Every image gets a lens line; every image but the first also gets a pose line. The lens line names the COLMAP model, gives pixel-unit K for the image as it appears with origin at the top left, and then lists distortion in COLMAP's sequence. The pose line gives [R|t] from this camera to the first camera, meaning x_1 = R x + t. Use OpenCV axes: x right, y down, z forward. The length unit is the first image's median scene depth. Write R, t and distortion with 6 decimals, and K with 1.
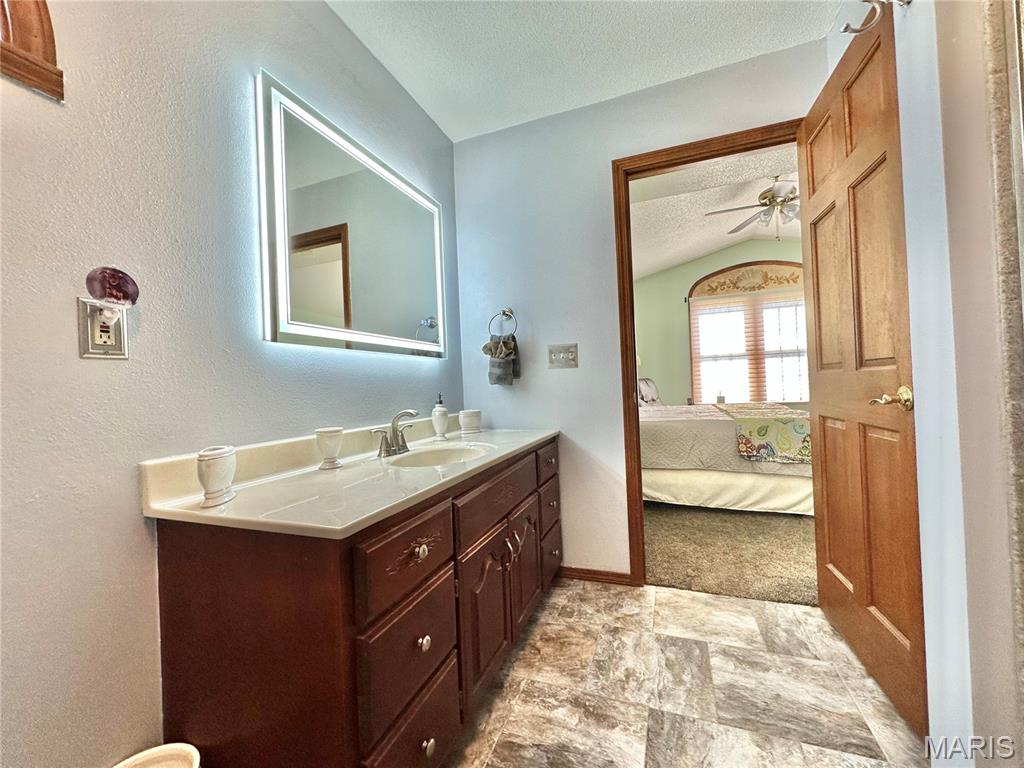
lens RADIAL K [[408.9, 0, 515.2], [0, 408.9, 375.0], [0, 0, 1]] dist [0.001094, -0.000099]
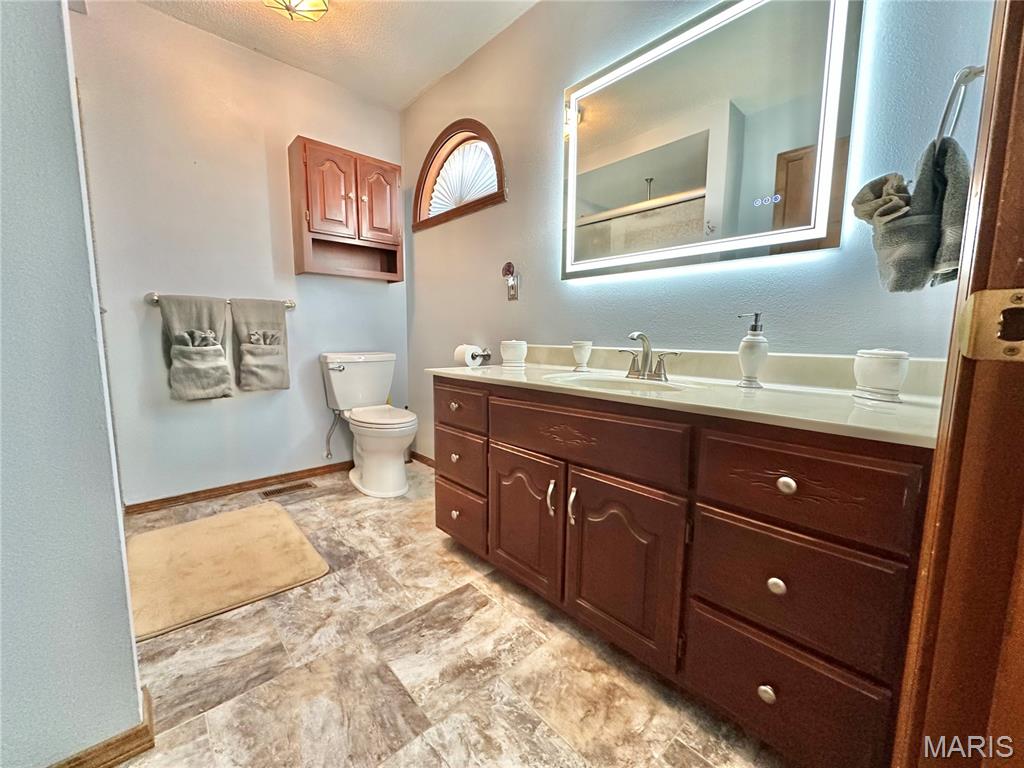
lens RADIAL K [[408.9, 0, 517.7], [0, 408.9, 389.8], [0, 0, 1]] dist [0.001094, -0.000099]
pose [[-0.445511, 0.161155, -0.880653, 0.834729], [0.043399, 0.986397, 0.158551, 0.067135], [0.894224, 0.032417, -0.446444, 1.467359]]
